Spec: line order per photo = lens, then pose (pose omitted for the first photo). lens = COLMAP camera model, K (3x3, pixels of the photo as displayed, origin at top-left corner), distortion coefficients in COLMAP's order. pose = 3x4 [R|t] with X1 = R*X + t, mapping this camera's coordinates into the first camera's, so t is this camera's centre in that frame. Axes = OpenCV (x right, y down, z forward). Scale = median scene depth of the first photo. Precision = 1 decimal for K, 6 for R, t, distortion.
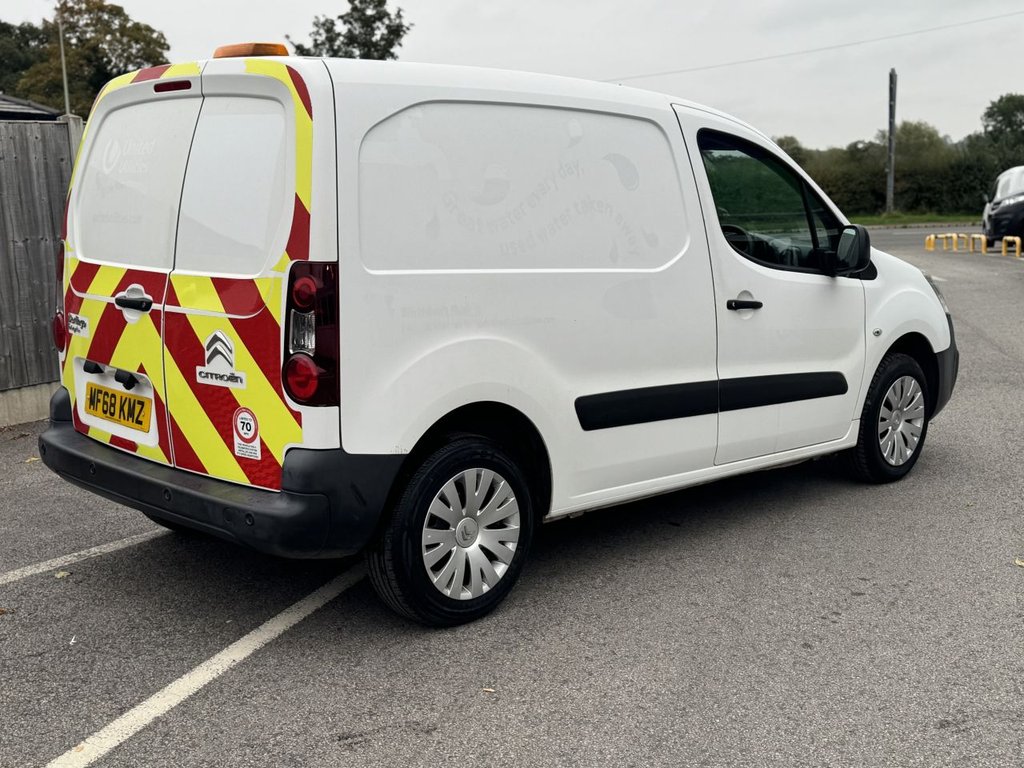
lens RADIAL K [[1217.4, 0, 512.0], [0, 1217.4, 384.0], [0, 0, 1]] dist [0.217510, -0.518061]
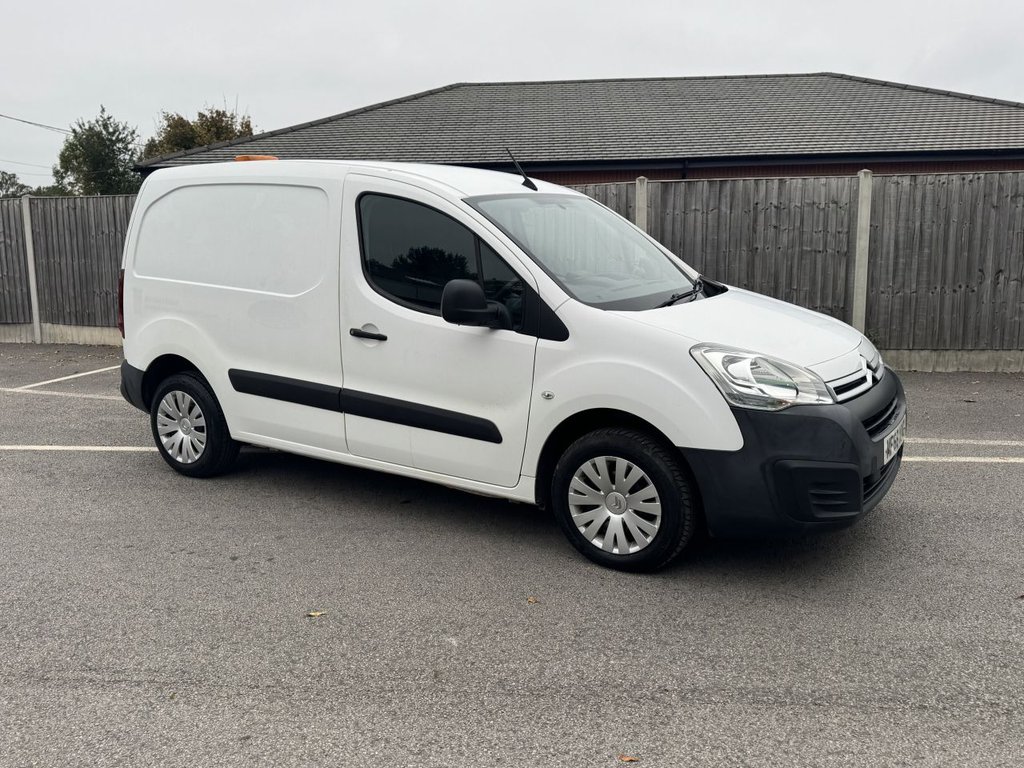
lens RADIAL K [[870.8, 0, 514.7], [0, 870.8, 384.9], [0, 0, 1]] dist [0.138527, -0.247896]
pose [[0.240386, 0.189846, -0.951931, 1.266570], [-0.145536, 0.976651, 0.158024, -0.207747], [0.959705, 0.100554, 0.262403, 1.083908]]
